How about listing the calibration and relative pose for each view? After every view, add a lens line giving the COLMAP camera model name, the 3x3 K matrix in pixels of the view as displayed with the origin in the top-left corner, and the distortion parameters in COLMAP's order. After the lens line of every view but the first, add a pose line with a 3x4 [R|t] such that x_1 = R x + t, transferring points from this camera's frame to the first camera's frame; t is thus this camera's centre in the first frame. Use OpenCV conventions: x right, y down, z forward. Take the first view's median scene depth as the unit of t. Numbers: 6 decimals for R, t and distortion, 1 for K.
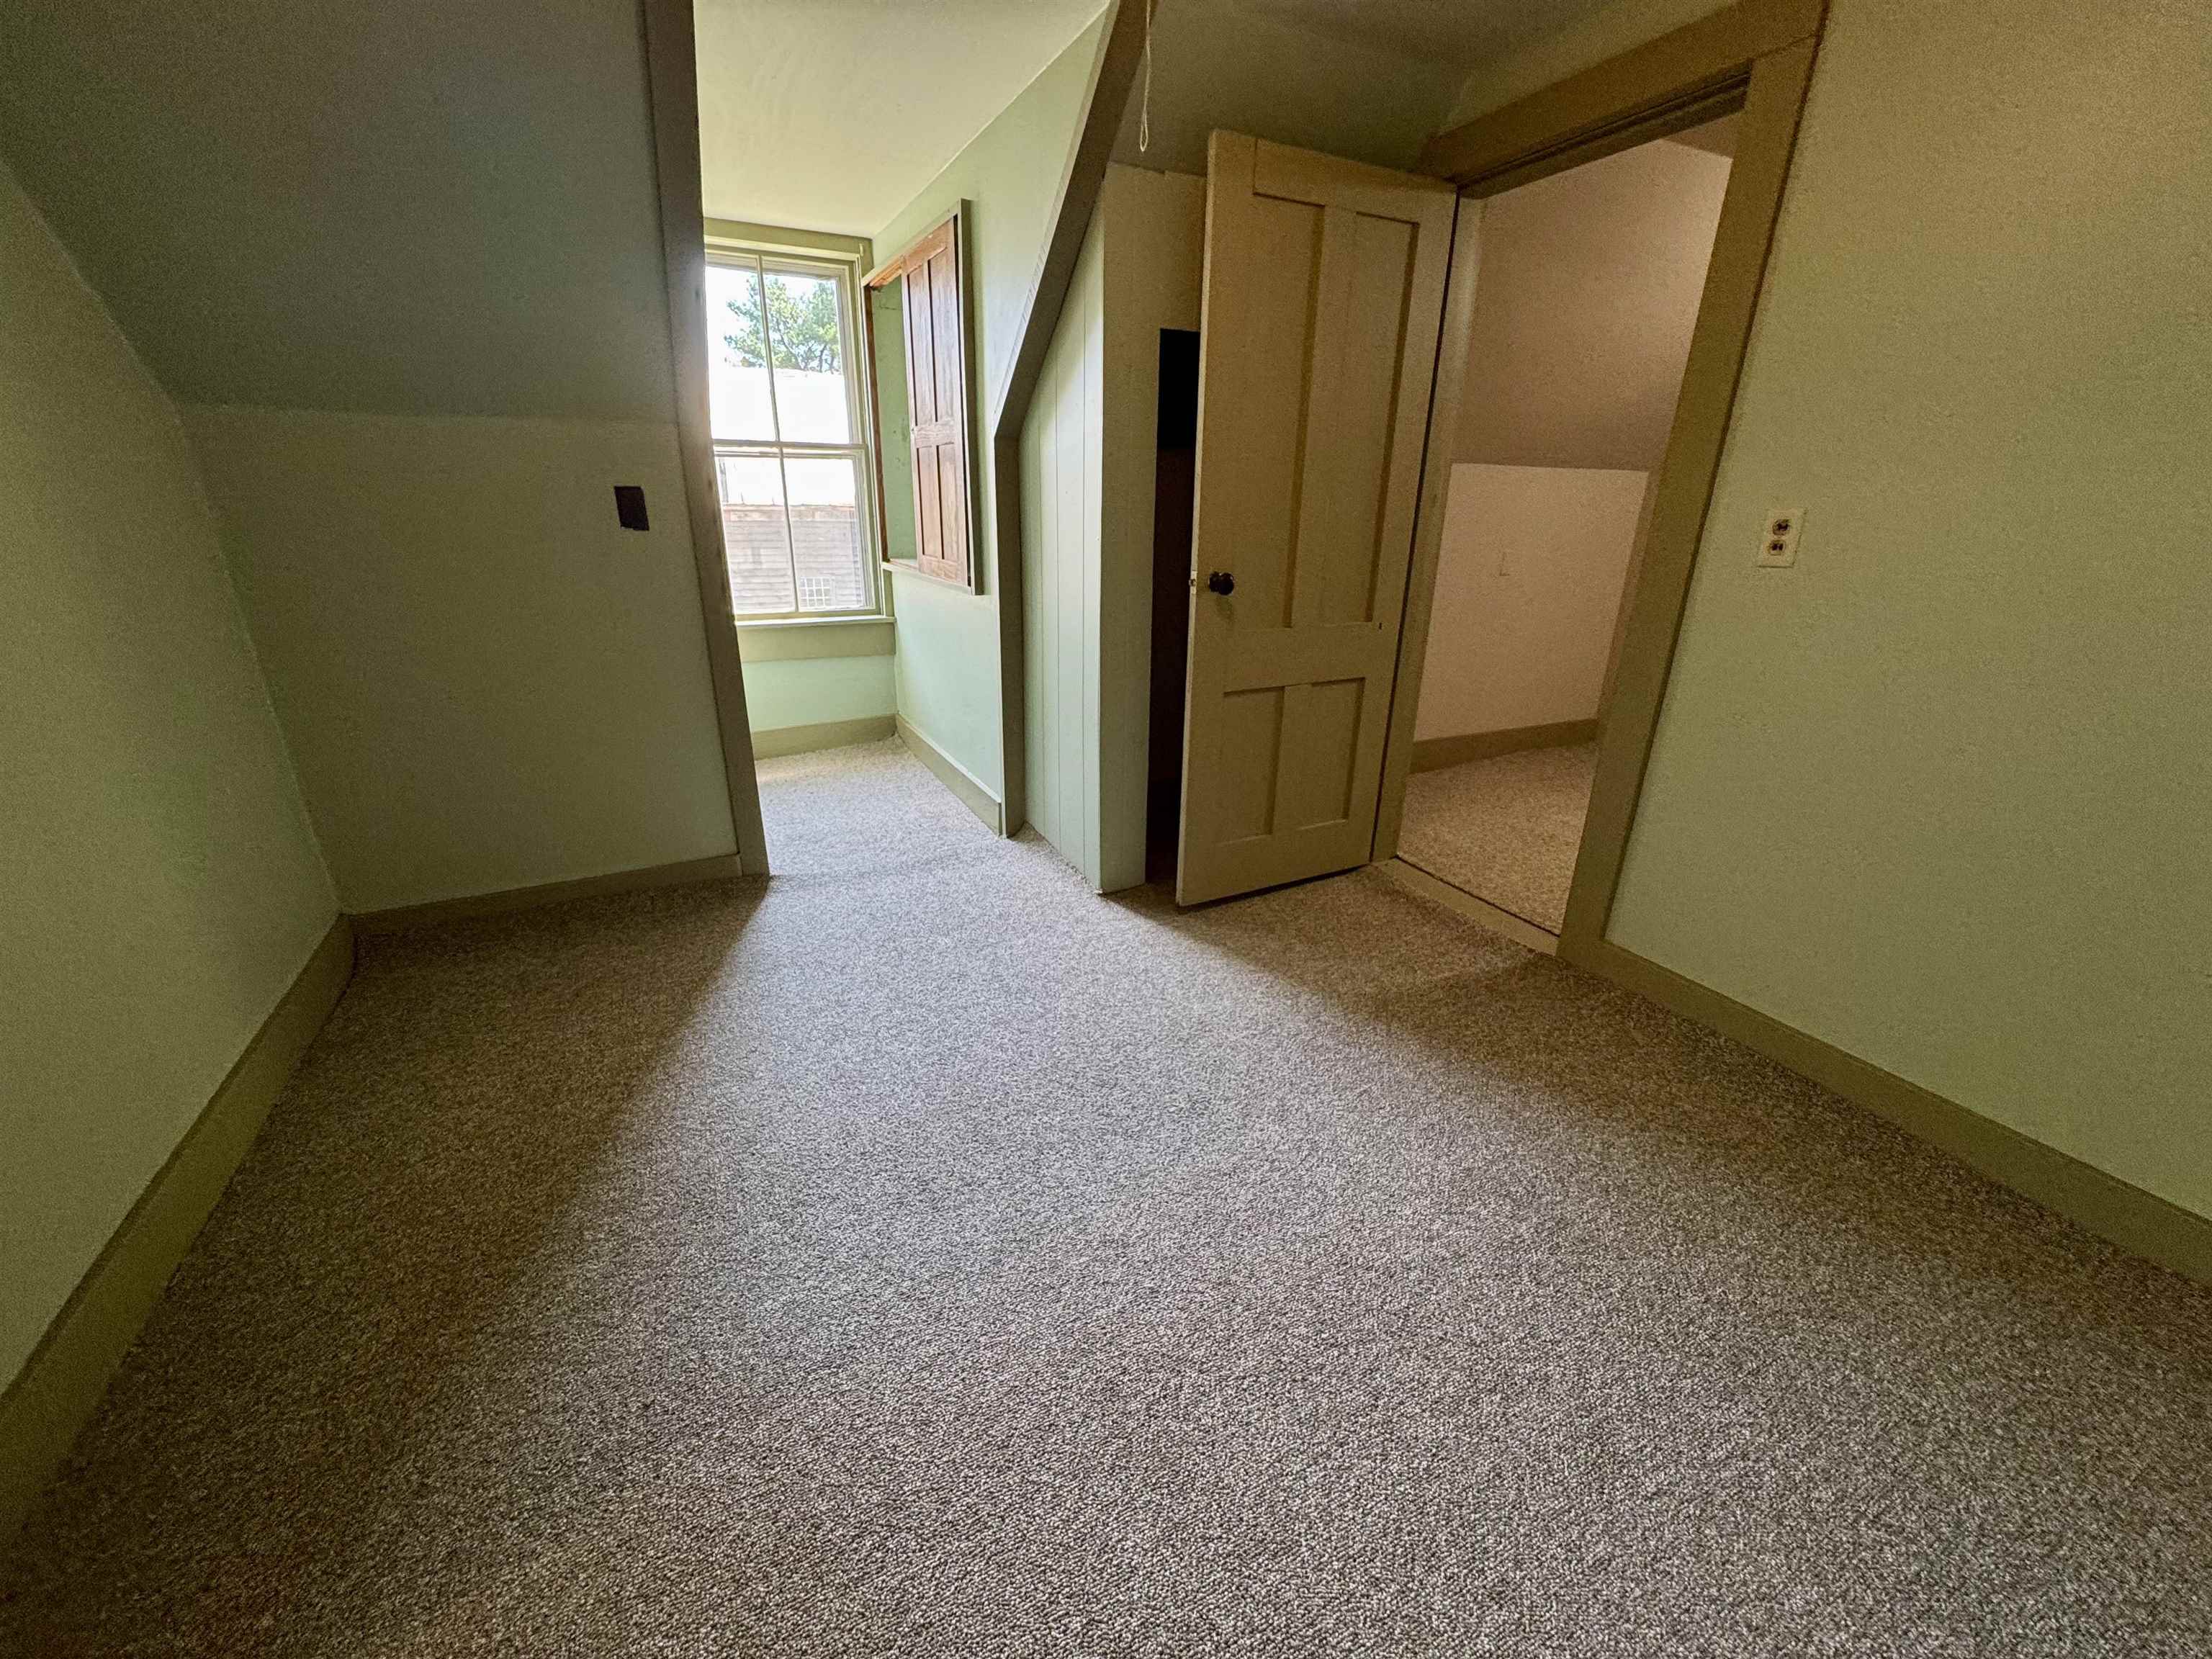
lens RADIAL K [[886.0, 0, 1108.9], [0, 886.0, 828.1], [0, 0, 1]] dist [-0.001959, 0.000162]
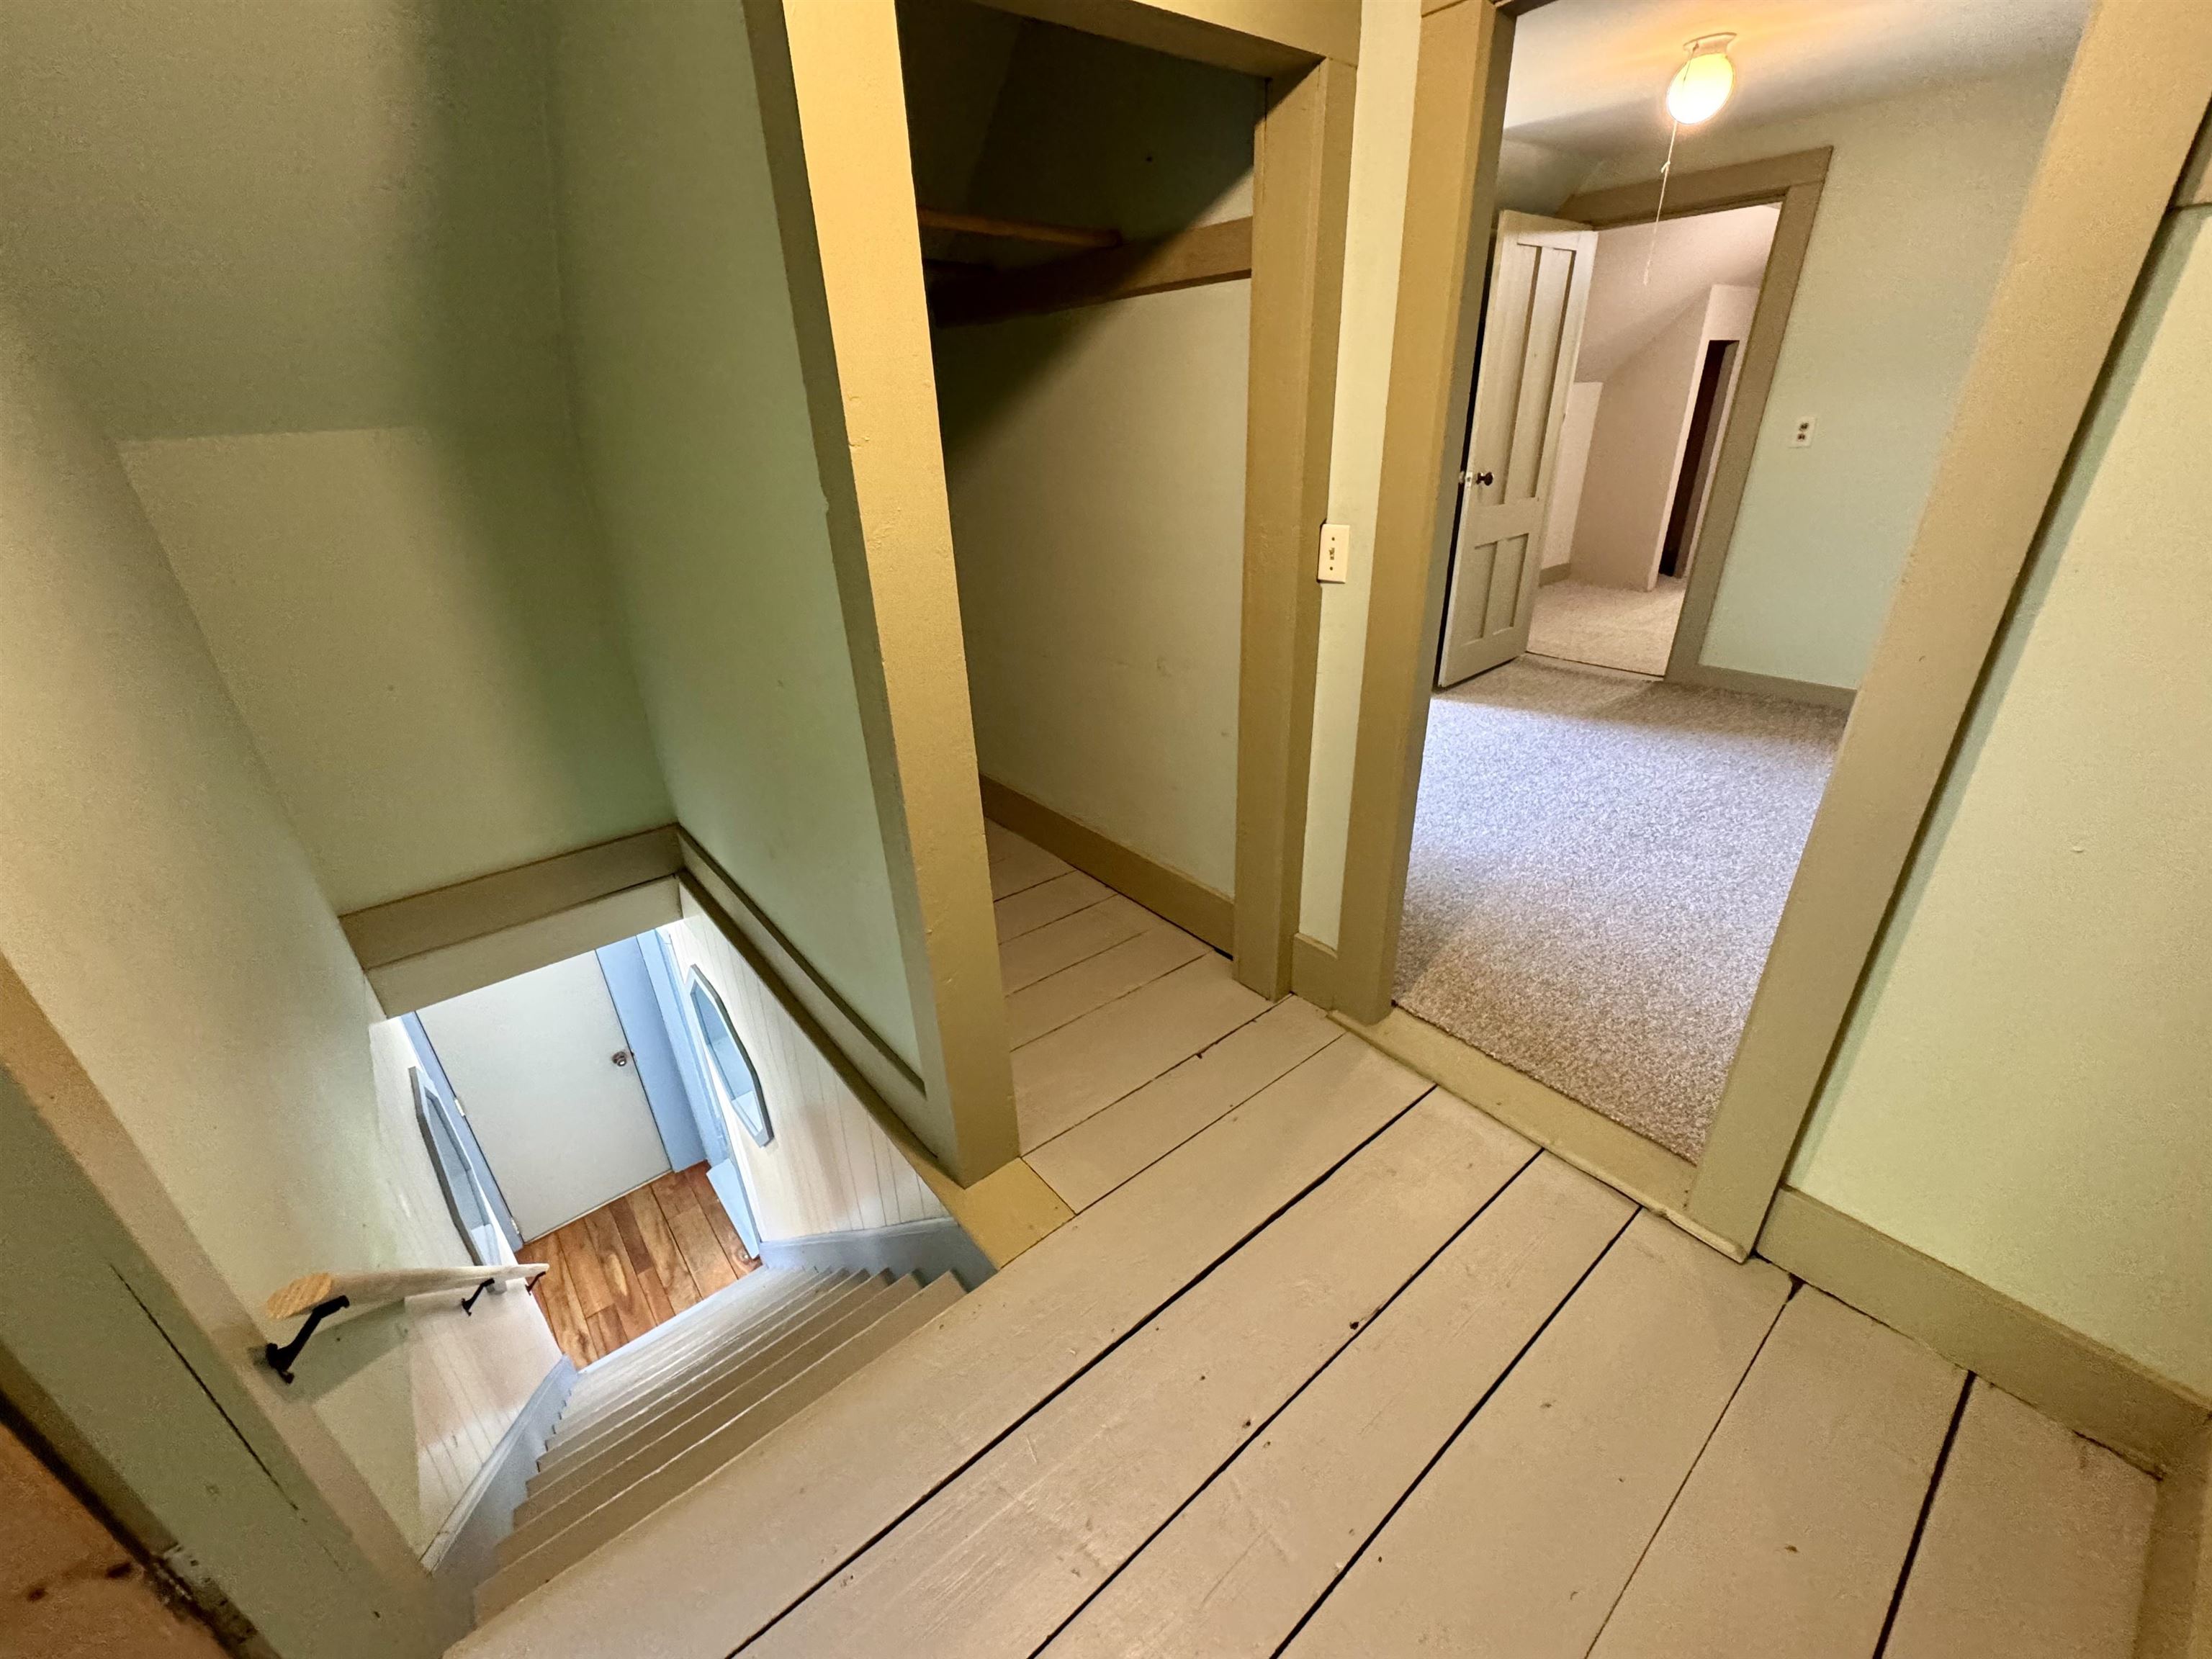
lens RADIAL K [[886.0, 0, 1101.7], [0, 886.0, 828.8], [0, 0, 1]] dist [-0.001959, 0.000162]
pose [[0.972845, -0.143299, 0.181765, -0.999509], [0.127004, 0.987011, 0.098384, 0.123888], [-0.193503, -0.072628, 0.978408, -0.560514]]
